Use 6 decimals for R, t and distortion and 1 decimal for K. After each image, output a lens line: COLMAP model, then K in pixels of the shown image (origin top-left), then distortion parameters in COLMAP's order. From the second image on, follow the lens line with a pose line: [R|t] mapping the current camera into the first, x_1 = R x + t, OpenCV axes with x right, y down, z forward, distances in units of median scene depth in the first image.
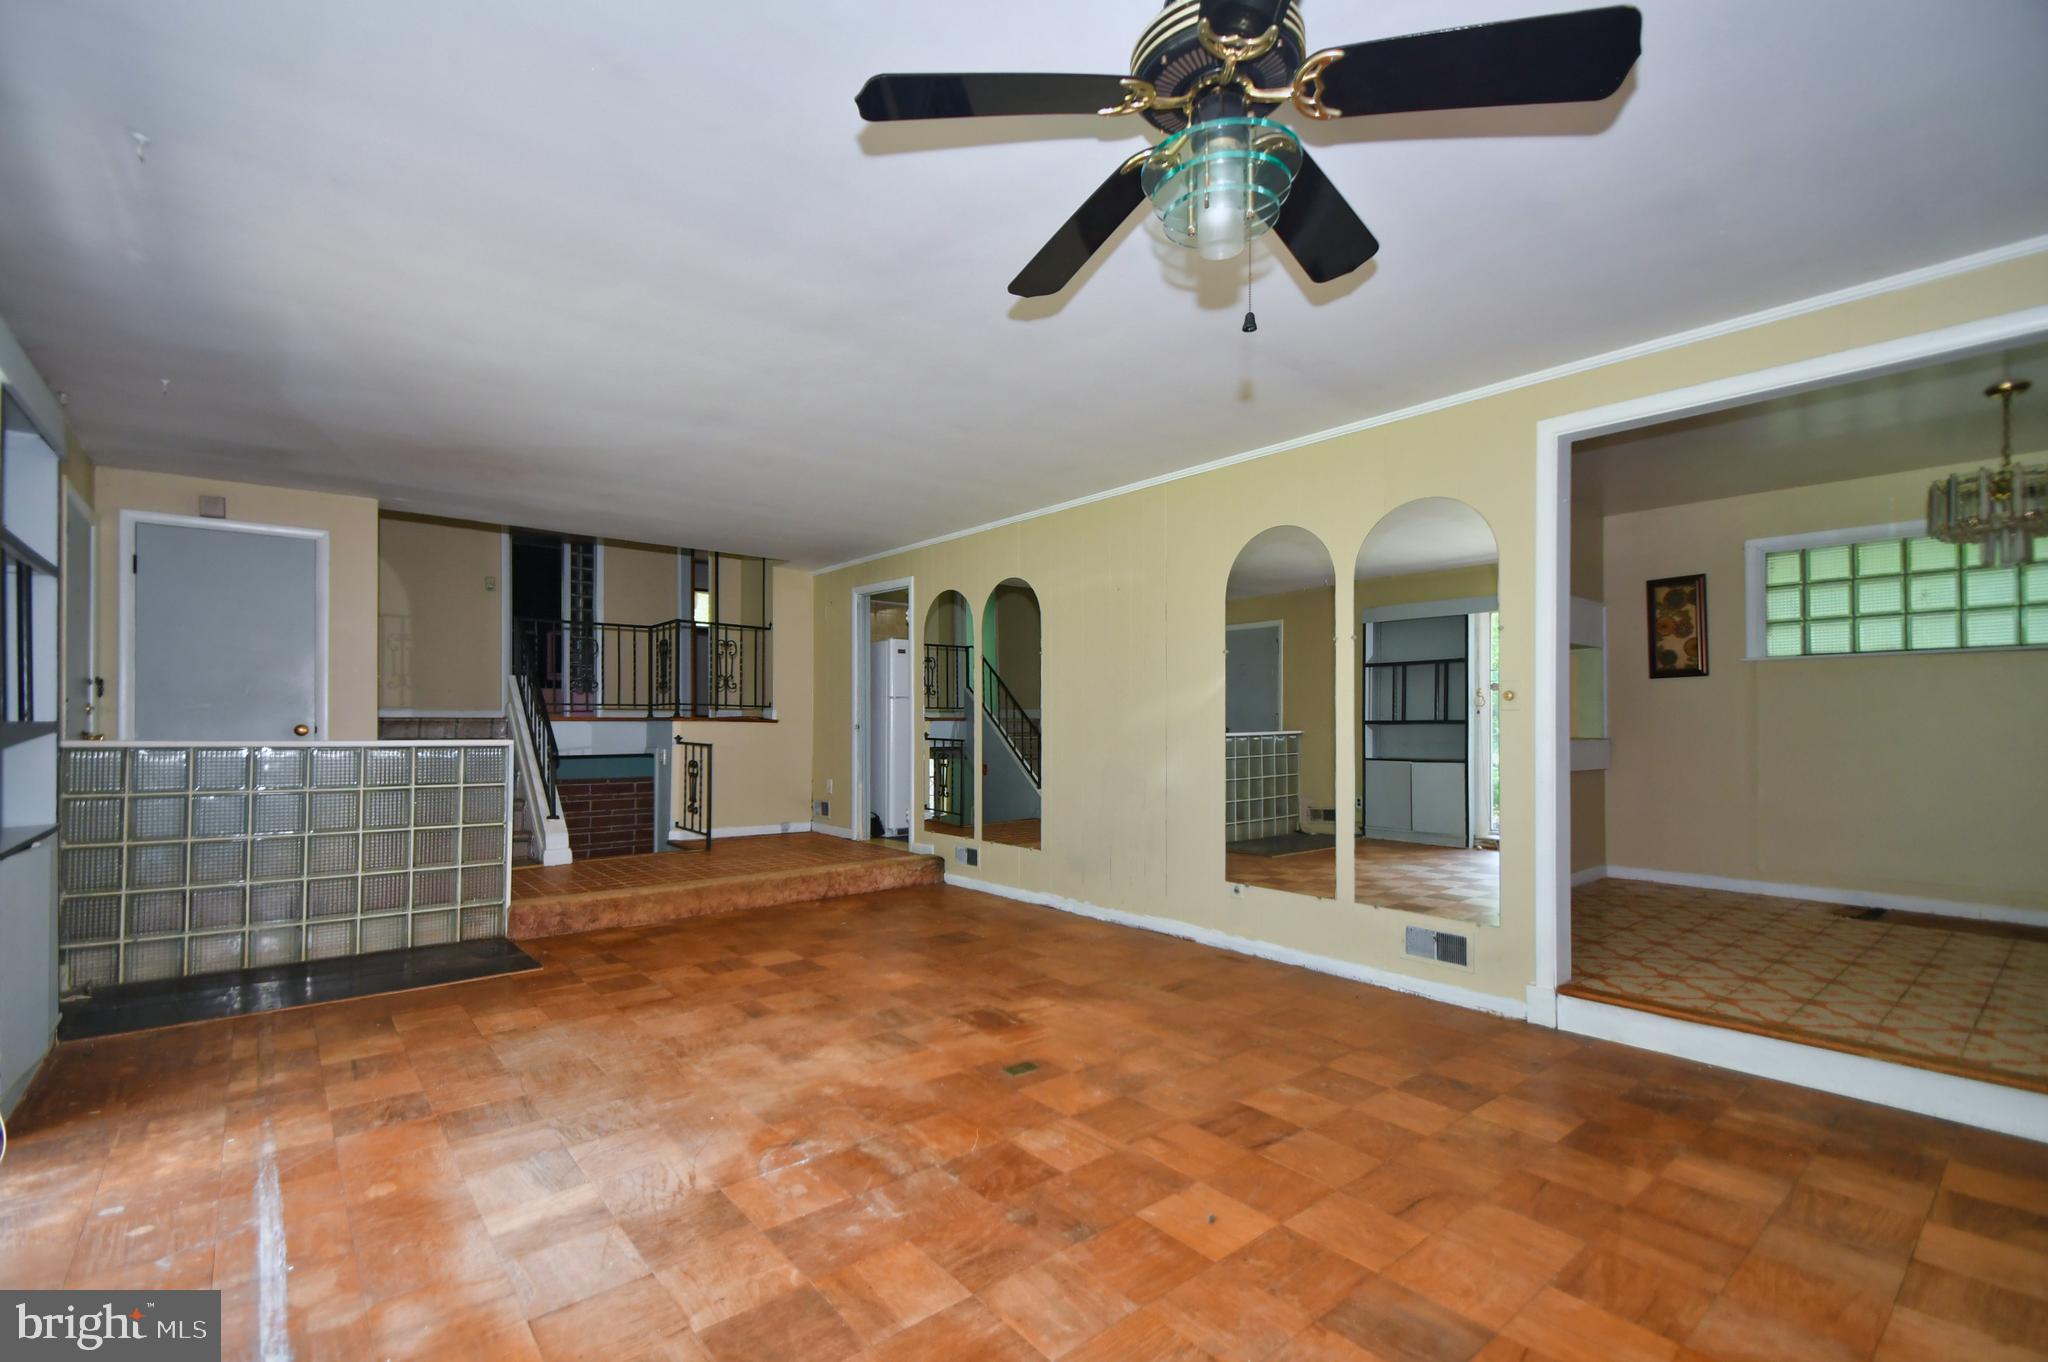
lens RADIAL K [[895.5, 0, 1002.0], [0, 895.5, 714.3], [0, 0, 1]] dist [0.026248, -0.018728]
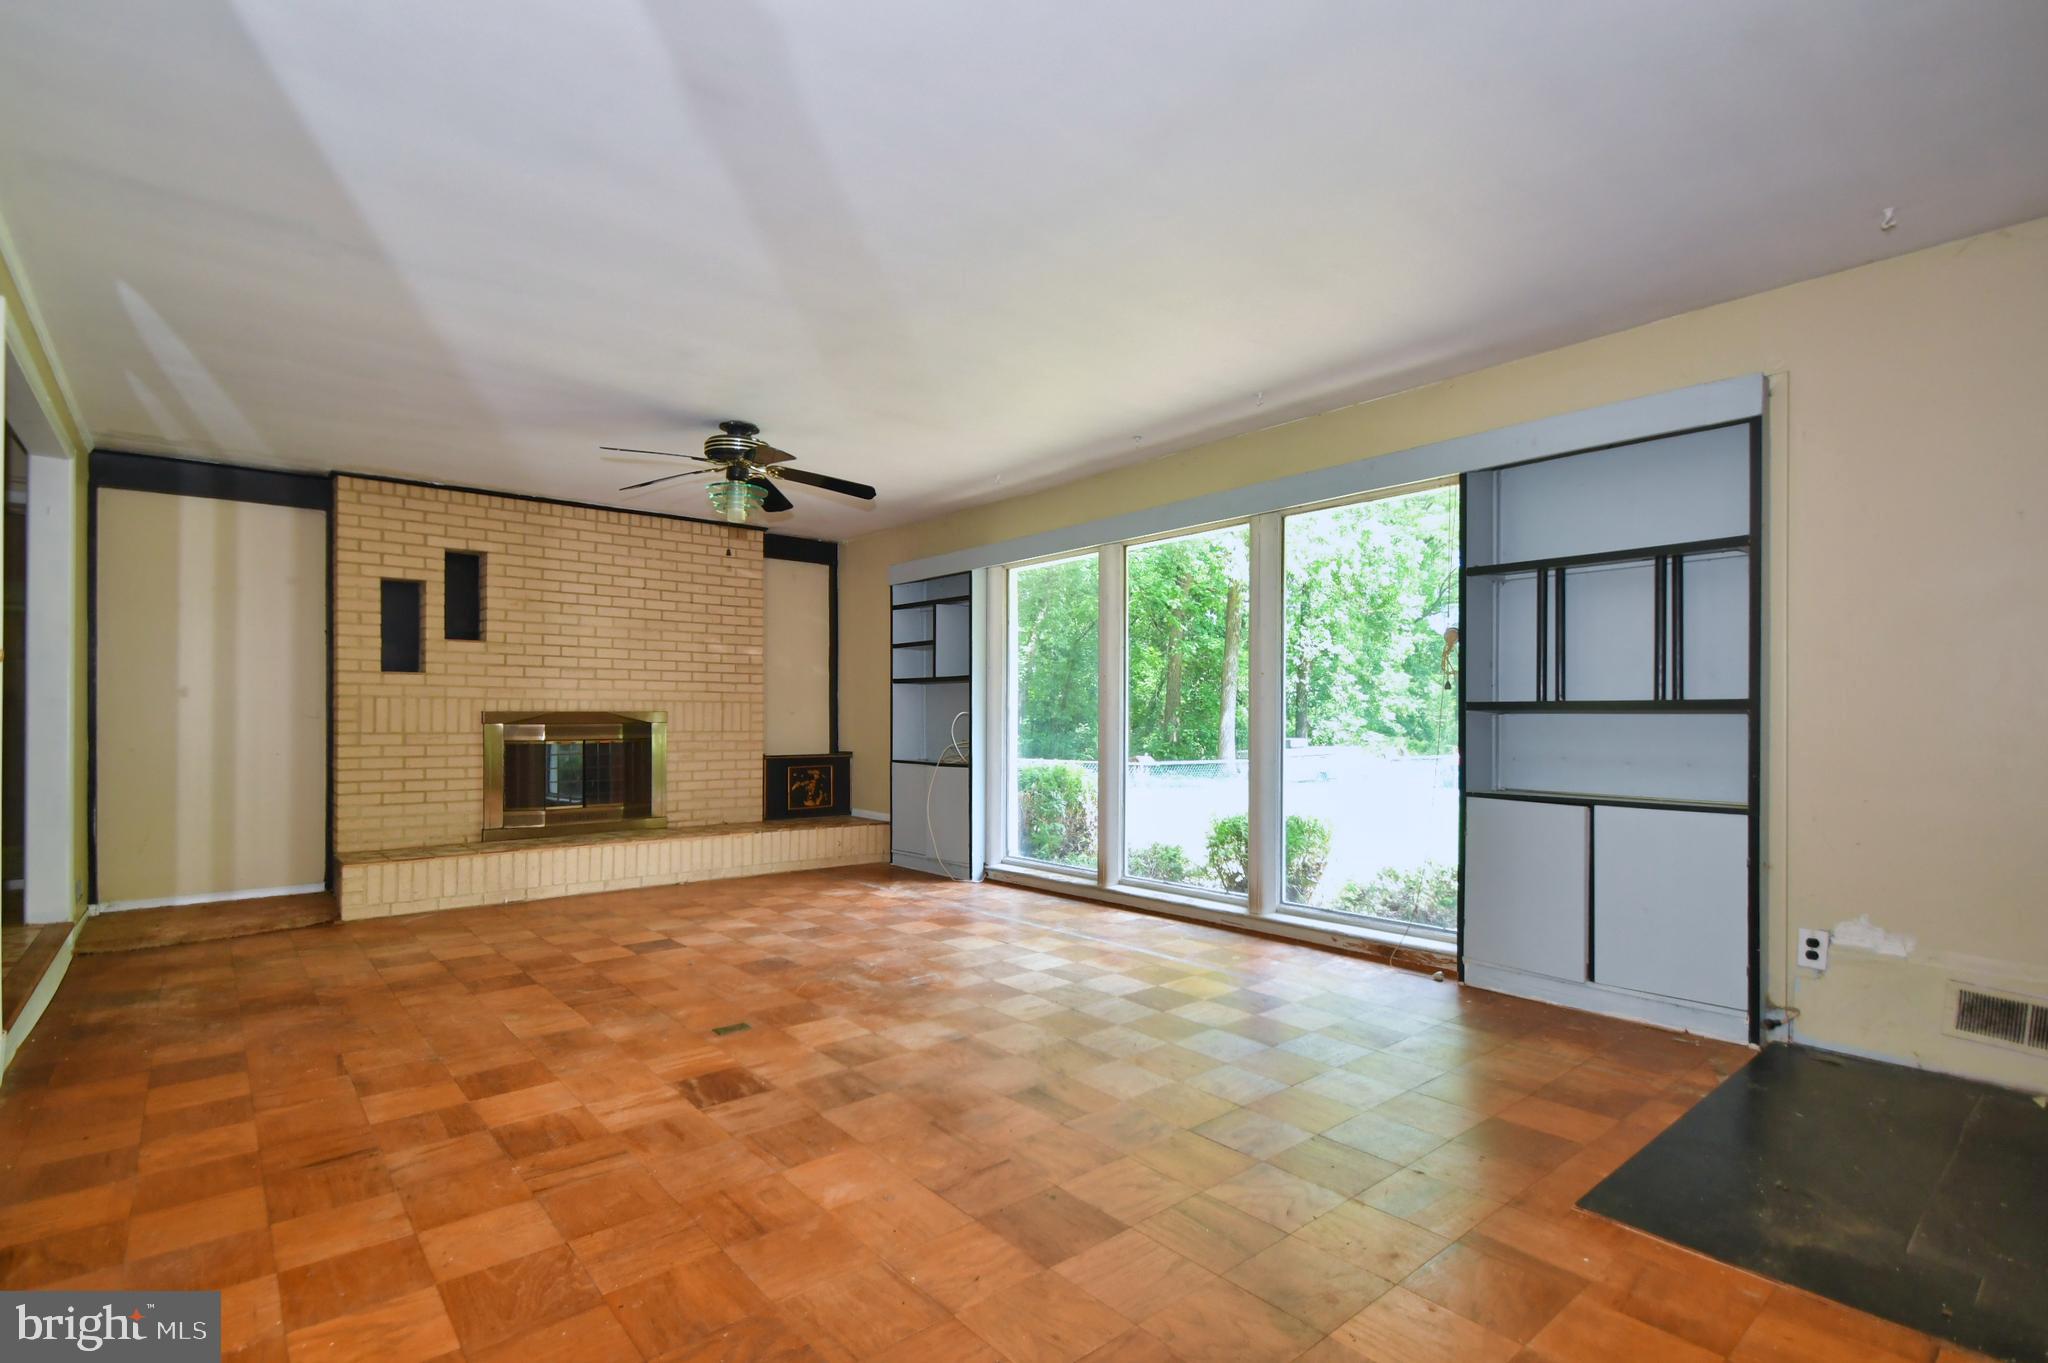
lens RADIAL K [[970.9, 0, 1009.0], [0, 970.9, 716.7], [0, 0, 1]] dist [0.006028, 0.000182]
pose [[-0.999953, -0.003111, -0.009140, -0.263716], [-0.003033, 0.999958, -0.008605, 0.035604], [0.009167, -0.008577, -0.999921, 1.938485]]
